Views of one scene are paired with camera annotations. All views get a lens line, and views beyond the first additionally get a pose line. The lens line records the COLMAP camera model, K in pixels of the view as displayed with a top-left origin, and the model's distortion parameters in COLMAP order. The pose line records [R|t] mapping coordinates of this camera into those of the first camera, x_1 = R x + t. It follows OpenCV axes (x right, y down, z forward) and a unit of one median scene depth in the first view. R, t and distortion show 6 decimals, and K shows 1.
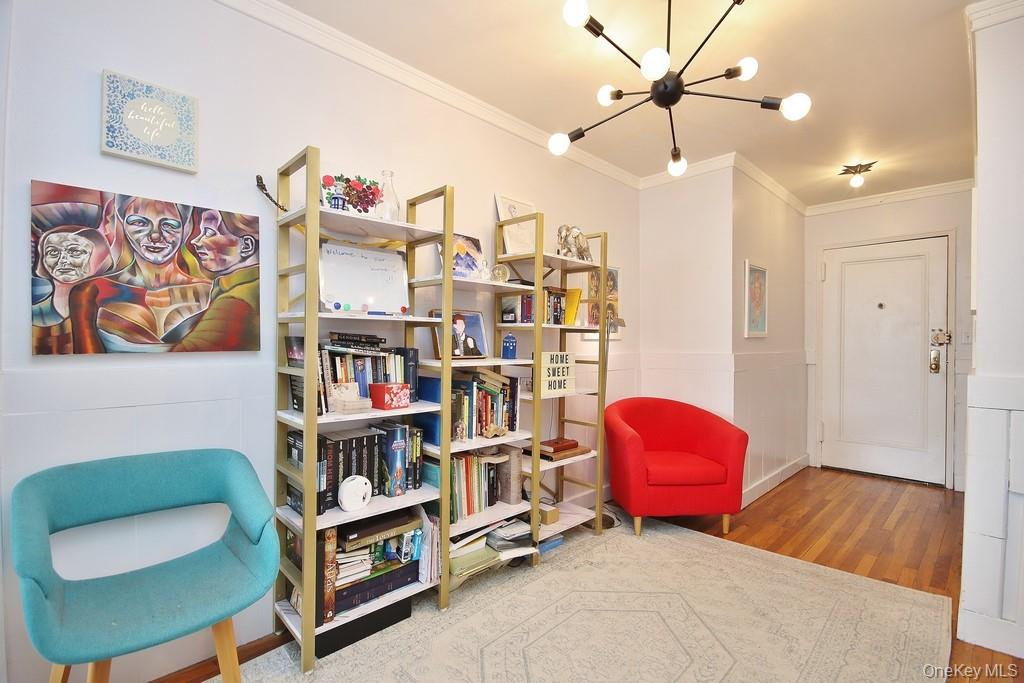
lens RADIAL K [[489.0, 0, 507.7], [0, 489.0, 341.4], [0, 0, 1]] dist [0.014243, -0.008226]
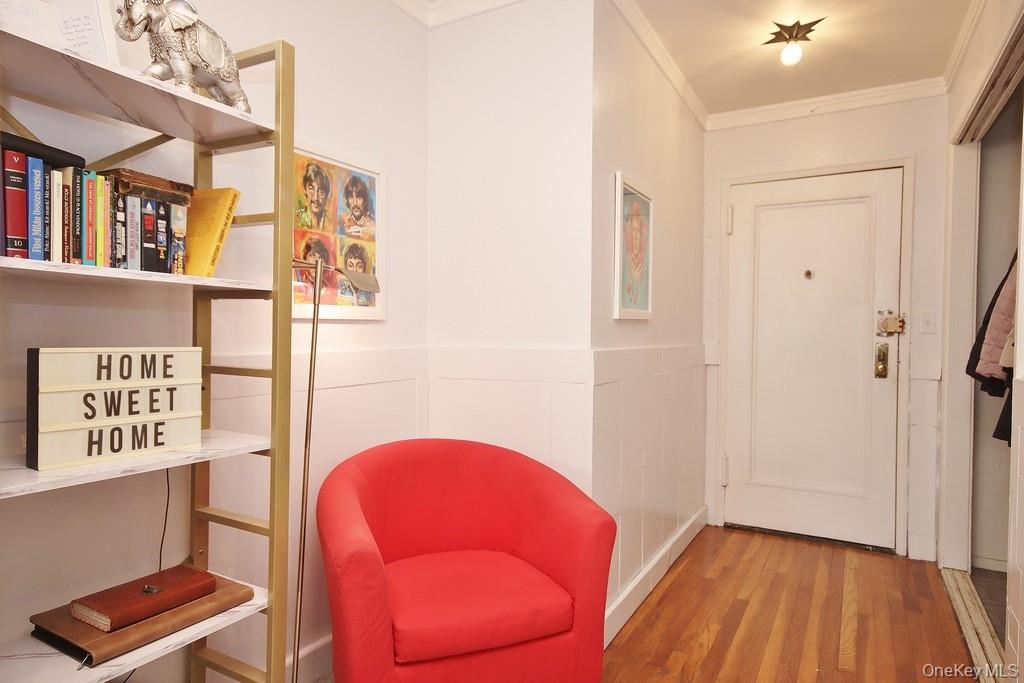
lens RADIAL K [[639.8, 0, 516.9], [0, 639.8, 338.6], [0, 0, 1]] dist [0.025735, 0.005558]
pose [[0.959586, 0.002366, 0.281404, 0.233547], [-0.005441, 0.999934, 0.010144, 0.008725], [-0.281362, -0.011265, 0.959536, 0.452075]]
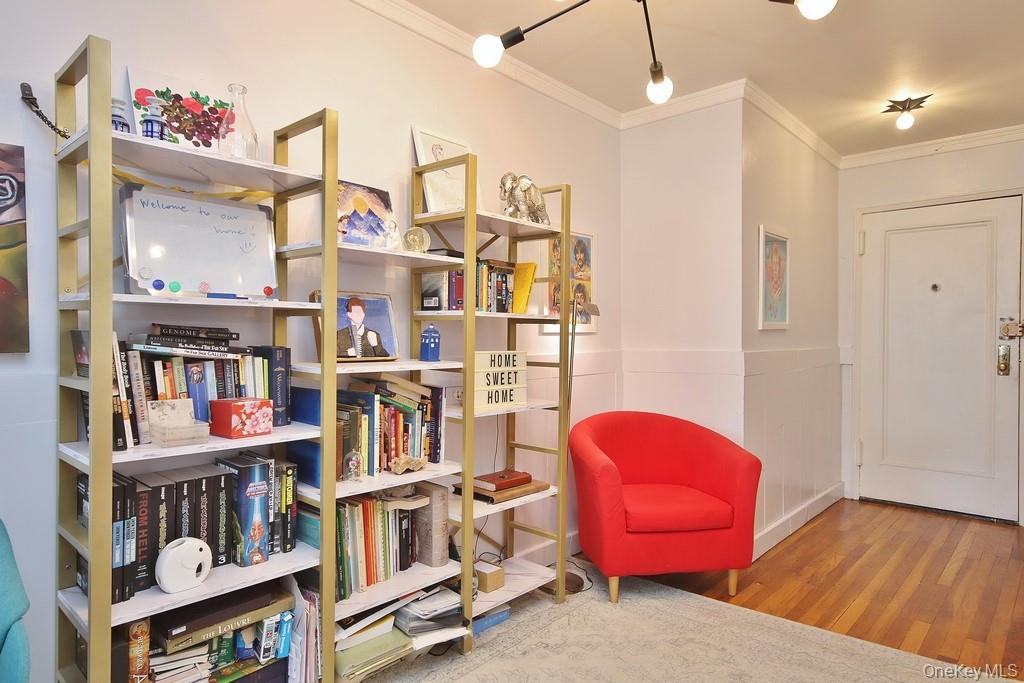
lens RADIAL K [[639.8, 0, 510.3], [0, 639.8, 340.2], [0, 0, 1]] dist [0.025735, 0.005558]
pose [[0.997744, -0.004411, 0.066994, 0.051382], [0.003933, 0.999966, 0.007259, -0.000680], [-0.067023, -0.006979, 0.997727, 0.062437]]
